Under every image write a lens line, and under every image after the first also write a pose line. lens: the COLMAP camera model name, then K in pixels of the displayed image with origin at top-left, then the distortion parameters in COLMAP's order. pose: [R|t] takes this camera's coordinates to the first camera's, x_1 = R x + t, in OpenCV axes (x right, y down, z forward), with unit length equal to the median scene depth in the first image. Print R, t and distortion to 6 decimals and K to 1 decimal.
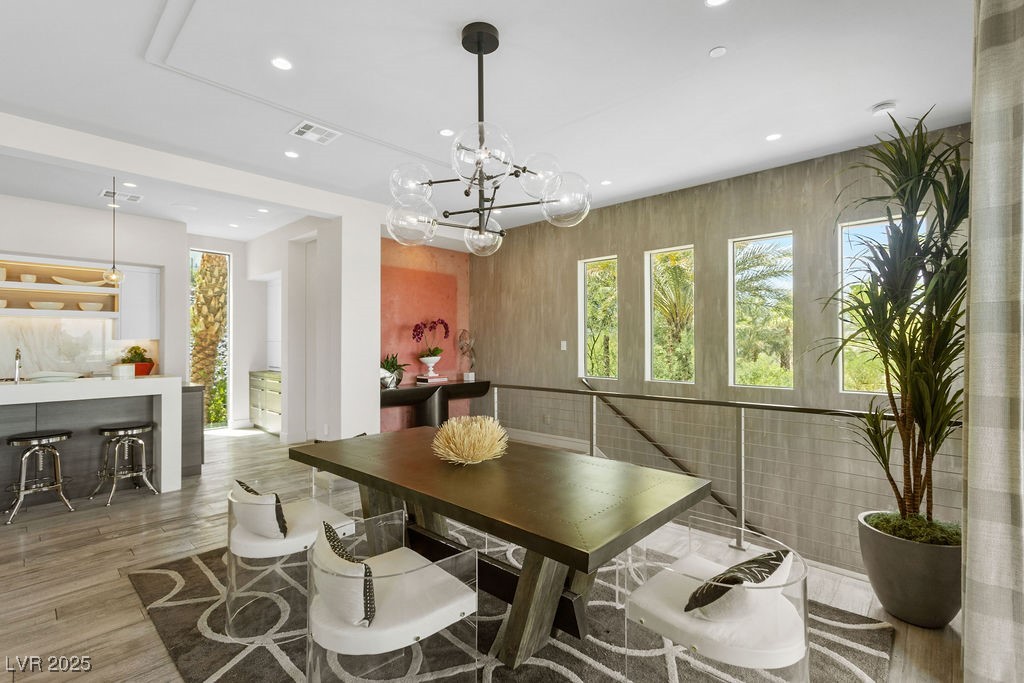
lens RADIAL K [[470.2, 0, 514.3], [0, 470.2, 339.2], [0, 0, 1]] dist [-0.015998, 0.011047]
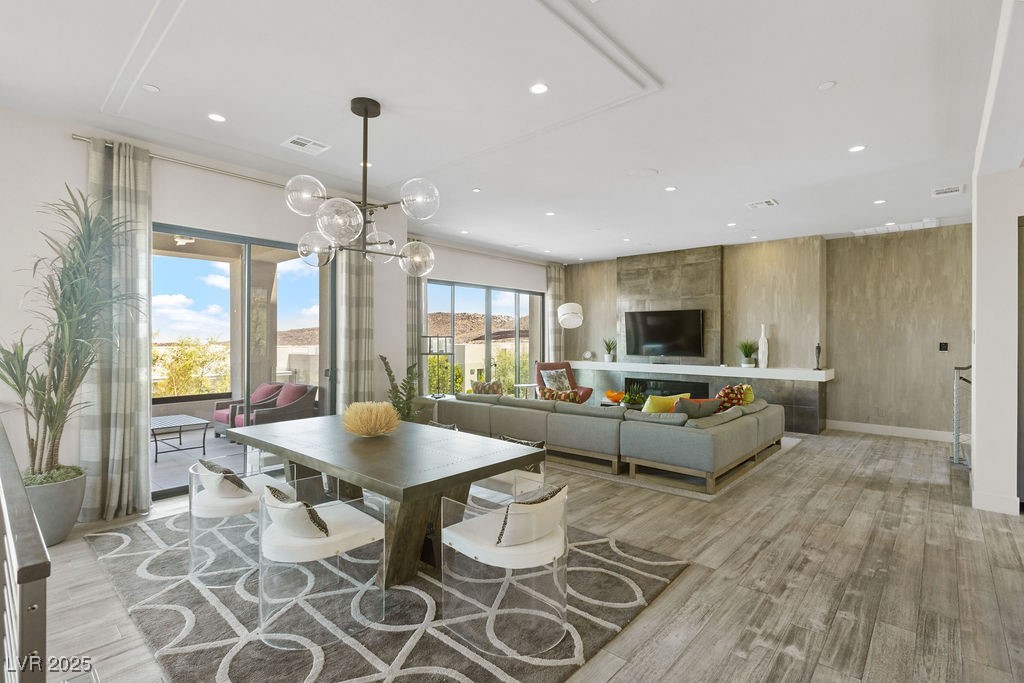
lens RADIAL K [[482.9, 0, 512.0], [0, 482.9, 341.5], [0, 0, 1]] dist [0.000413, 0.000380]
pose [[-0.999836, -0.003762, -0.017720, -0.211918], [-0.003656, 0.999975, -0.006028, 0.007108], [0.017742, -0.005963, -0.999825, 1.089304]]
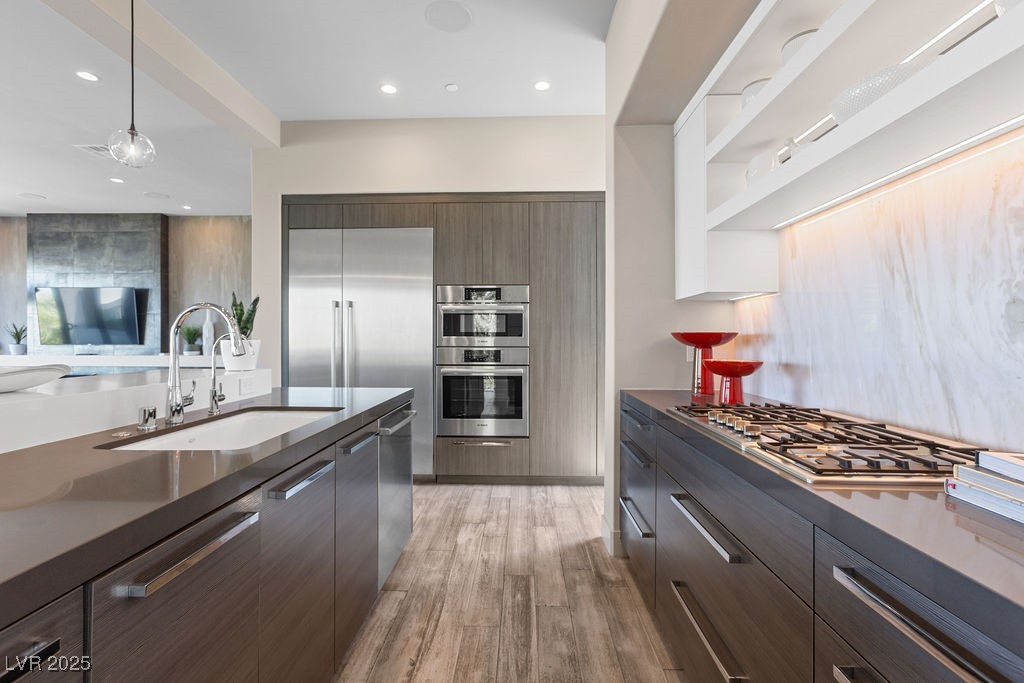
lens RADIAL K [[470.2, 0, 514.3], [0, 470.2, 339.2], [0, 0, 1]] dist [-0.015998, 0.011047]
pose [[-0.750156, 0.002474, -0.661257, -0.798005], [0.006194, 0.999975, -0.003285, 0.041765], [0.661232, -0.006560, -0.750153, 1.158471]]
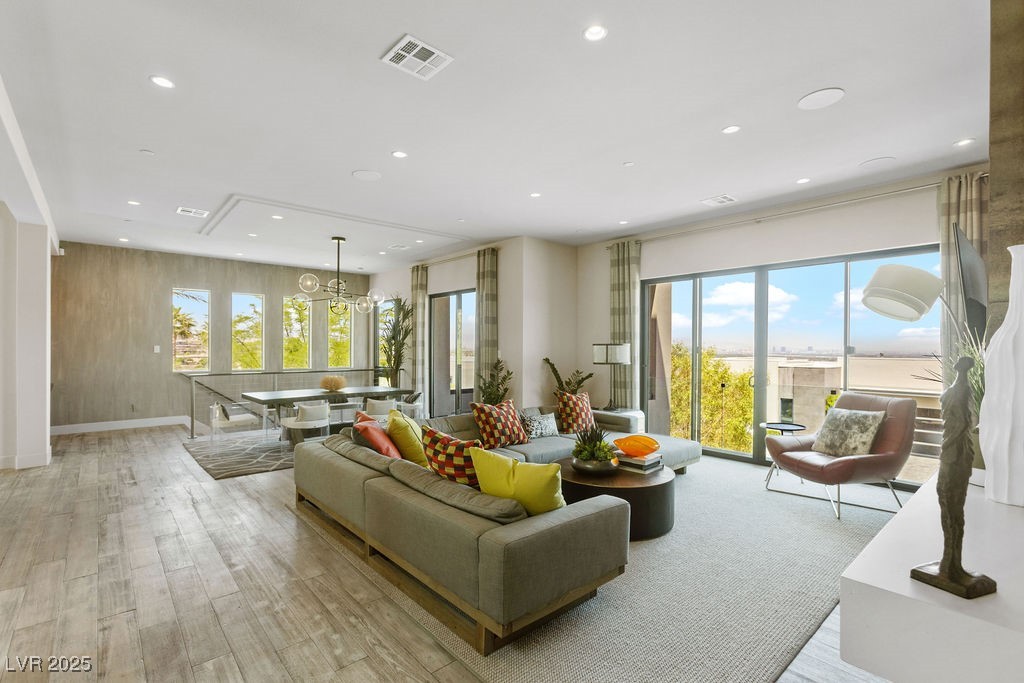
lens RADIAL K [[468.0, 0, 501.2], [0, 468.0, 351.2], [0, 0, 1]] dist [0.000113, -0.000147]
pose [[0.114136, -0.005687, 0.993449, -1.281883], [-0.011370, 0.999911, 0.007030, -0.001544], [-0.993400, -0.012098, 0.114061, -0.137873]]
